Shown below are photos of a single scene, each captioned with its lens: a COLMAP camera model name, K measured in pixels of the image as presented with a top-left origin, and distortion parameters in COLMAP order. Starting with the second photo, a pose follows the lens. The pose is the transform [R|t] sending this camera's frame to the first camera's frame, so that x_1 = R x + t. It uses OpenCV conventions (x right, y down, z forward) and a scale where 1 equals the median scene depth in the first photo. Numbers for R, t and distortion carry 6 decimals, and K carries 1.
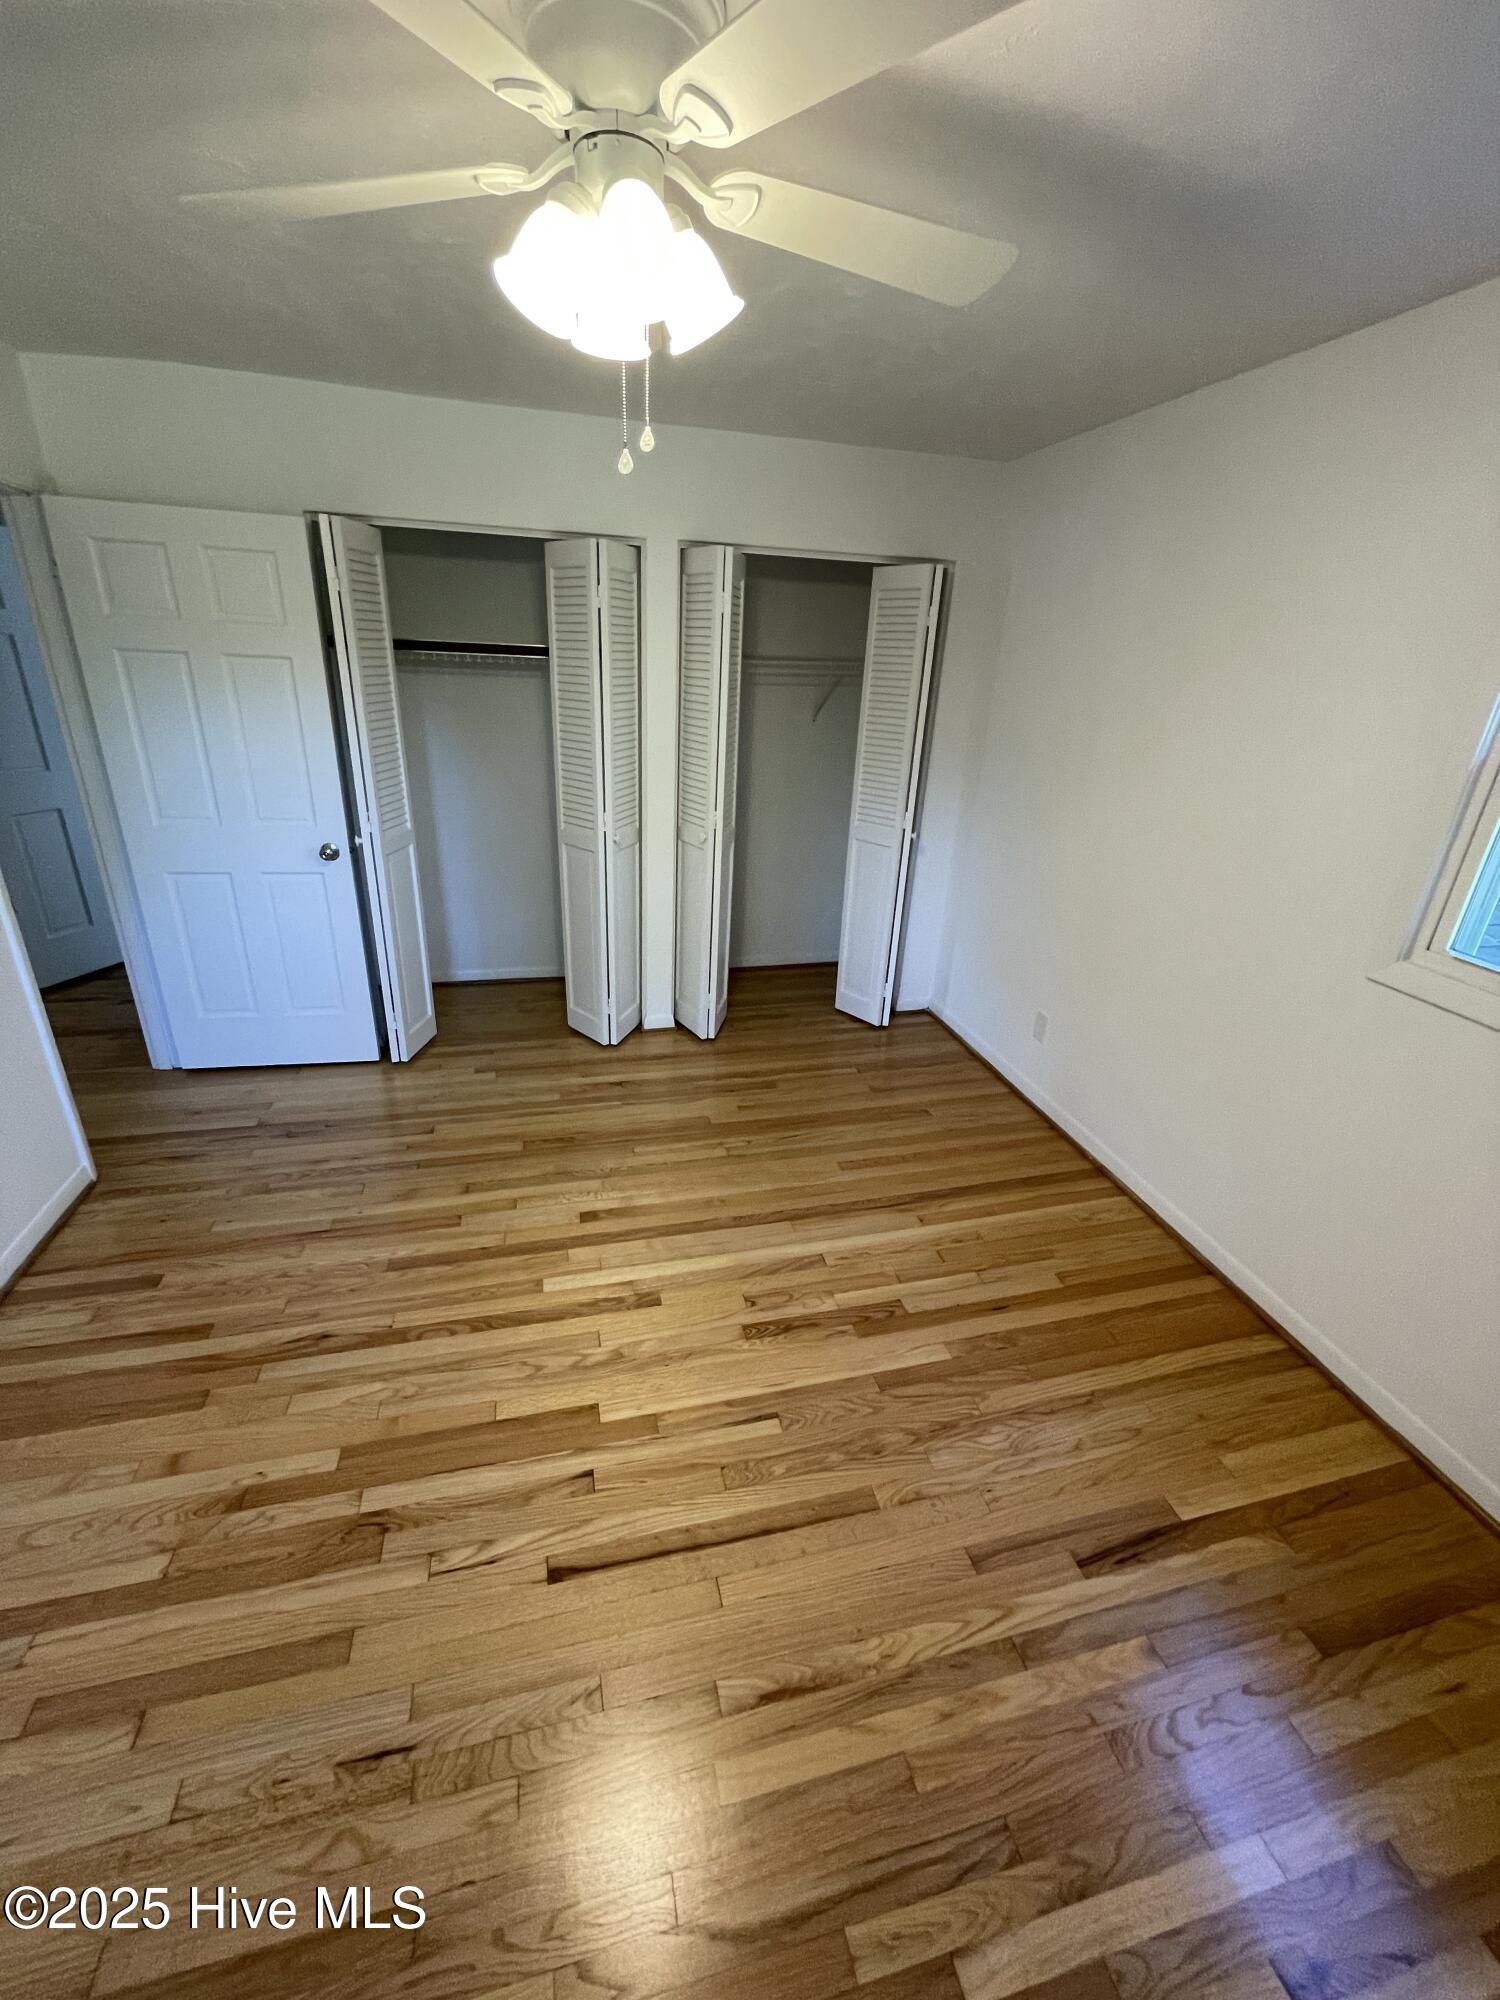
lens RADIAL K [[808.7, 0, 749.7], [0, 808.7, 993.7], [0, 0, 1]] dist [0.000284, -0.000428]
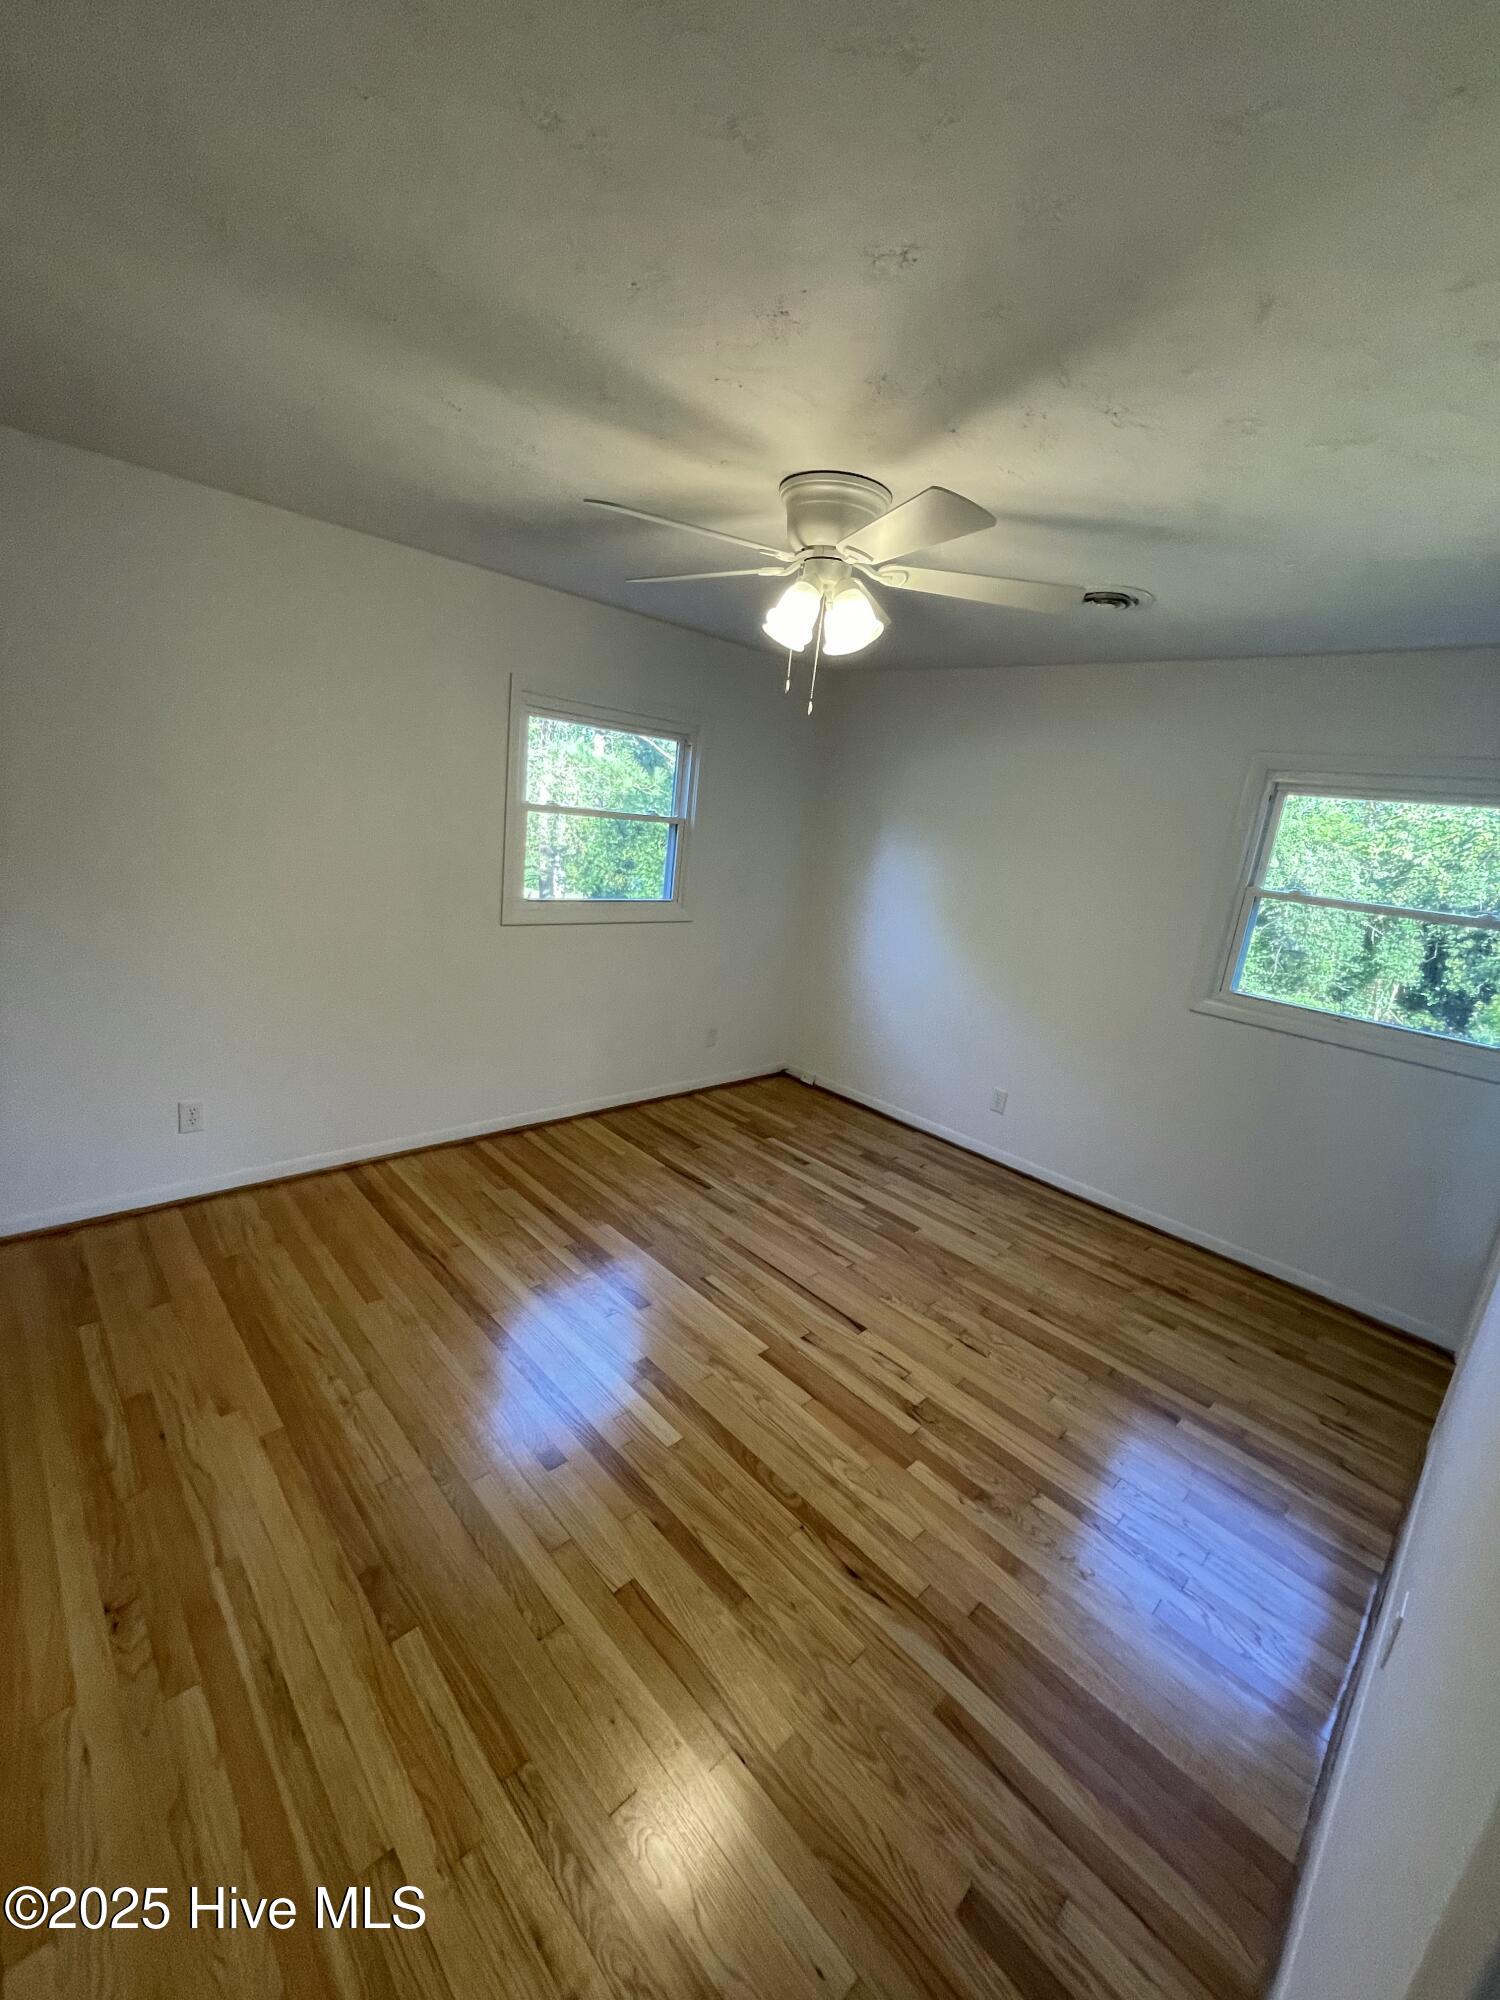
lens RADIAL K [[808.7, 0, 749.7], [0, 808.7, 993.7], [0, 0, 1]] dist [0.000284, -0.000428]
pose [[-0.483030, -0.296056, 0.824035, -1.017586], [0.212624, 0.873276, 0.438383, -0.542447], [-0.849396, 0.386961, -0.358870, 1.175748]]
